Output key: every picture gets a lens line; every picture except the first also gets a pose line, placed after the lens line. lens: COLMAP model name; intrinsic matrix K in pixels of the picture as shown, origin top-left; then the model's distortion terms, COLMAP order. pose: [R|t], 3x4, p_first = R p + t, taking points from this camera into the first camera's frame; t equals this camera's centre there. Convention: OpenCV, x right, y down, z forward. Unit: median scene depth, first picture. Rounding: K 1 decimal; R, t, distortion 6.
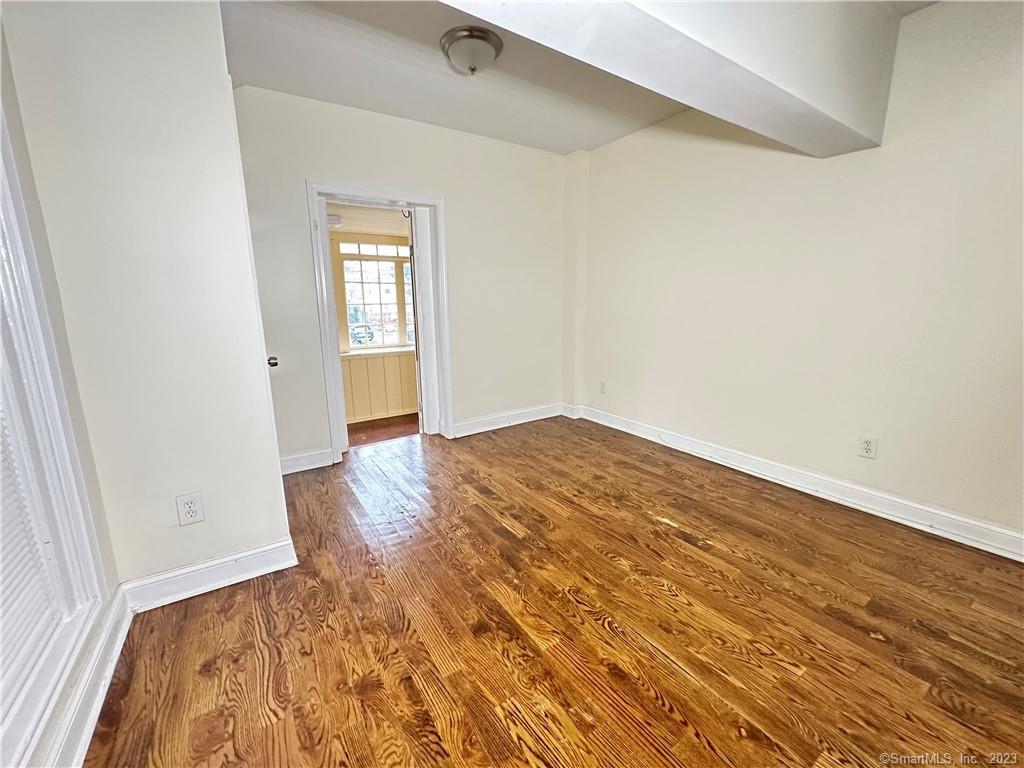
lens RADIAL K [[409.4, 0, 512.6], [0, 409.4, 384.2], [0, 0, 1]] dist [0.000647, -0.000020]
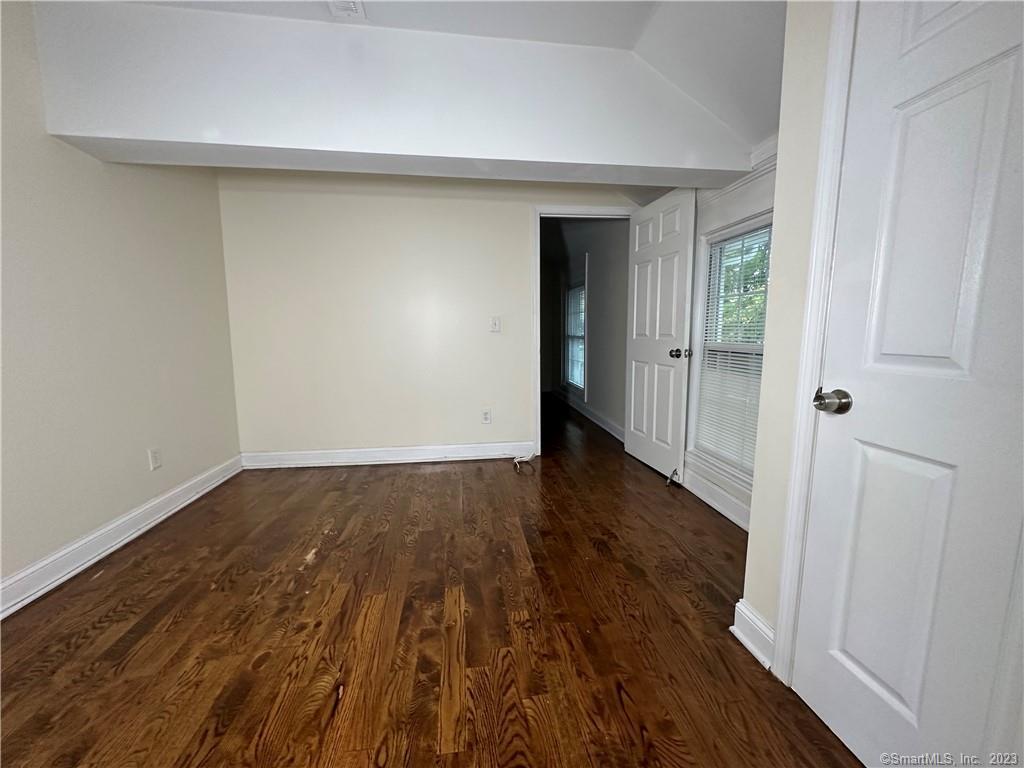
lens RADIAL K [[409.4, 0, 511.8], [0, 409.4, 384.7], [0, 0, 1]] dist [0.000647, -0.000020]
pose [[-0.894712, -0.047143, 0.444149, -0.386866], [0.094922, 0.951628, 0.292222, -0.235345], [-0.436441, 0.303614, -0.846958, 1.390640]]
